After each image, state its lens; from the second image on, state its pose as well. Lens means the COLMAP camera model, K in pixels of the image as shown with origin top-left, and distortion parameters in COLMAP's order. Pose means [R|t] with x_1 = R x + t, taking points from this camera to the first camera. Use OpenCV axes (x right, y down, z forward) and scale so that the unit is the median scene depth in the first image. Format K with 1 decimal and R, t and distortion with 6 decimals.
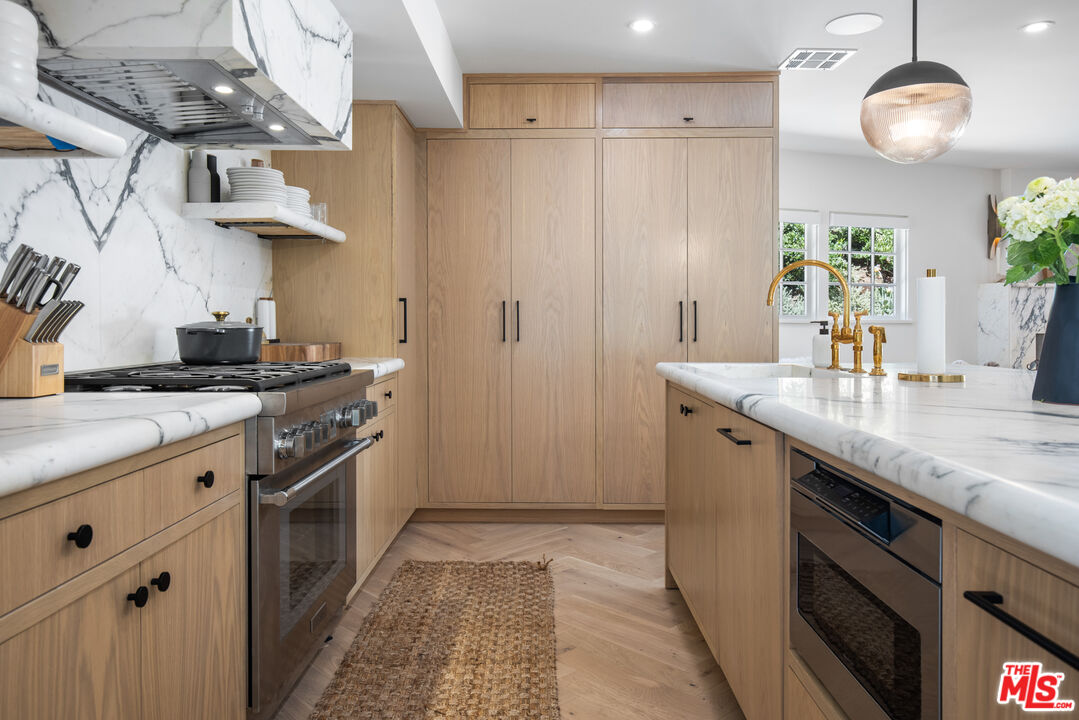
lens RADIAL K [[756.7, 0, 539.7], [0, 756.7, 348.4], [0, 0, 1]] dist [0.003805, 0.003189]
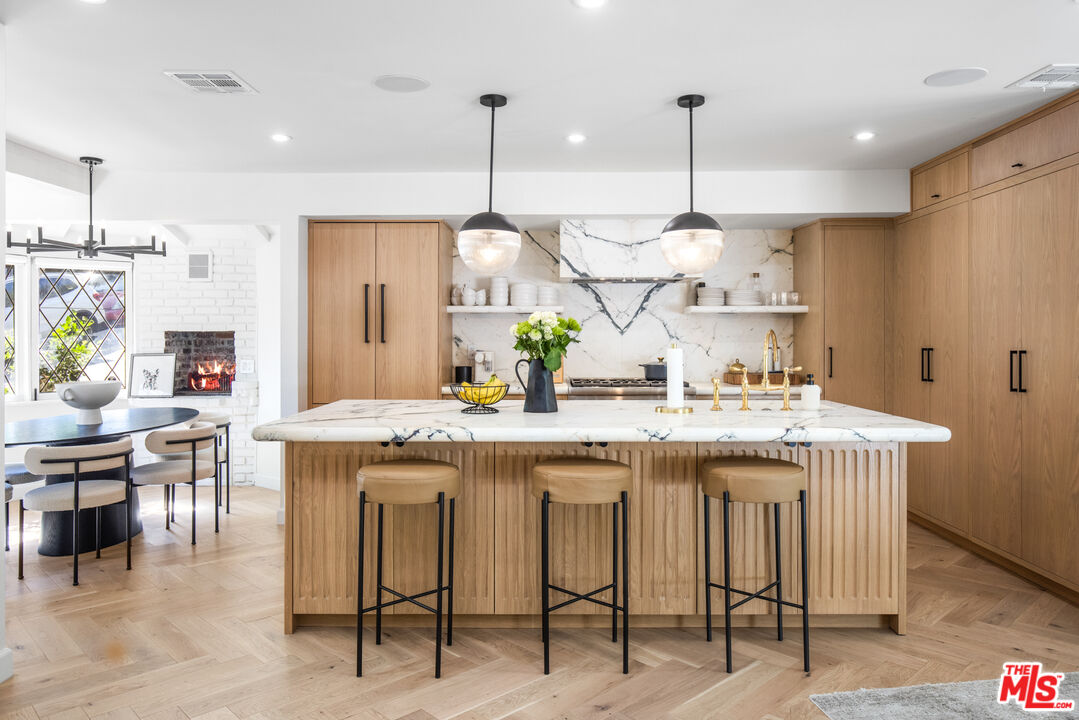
lens RADIAL K [[712.2, 0, 521.9], [0, 712.2, 359.6], [0, 0, 1]] dist [-0.038939, -0.000507]
pose [[-0.005994, 0.027503, -0.999604, 1.685650], [-0.030276, 0.999158, 0.027672, -0.085955], [0.999524, 0.030430, -0.005156, 0.561912]]
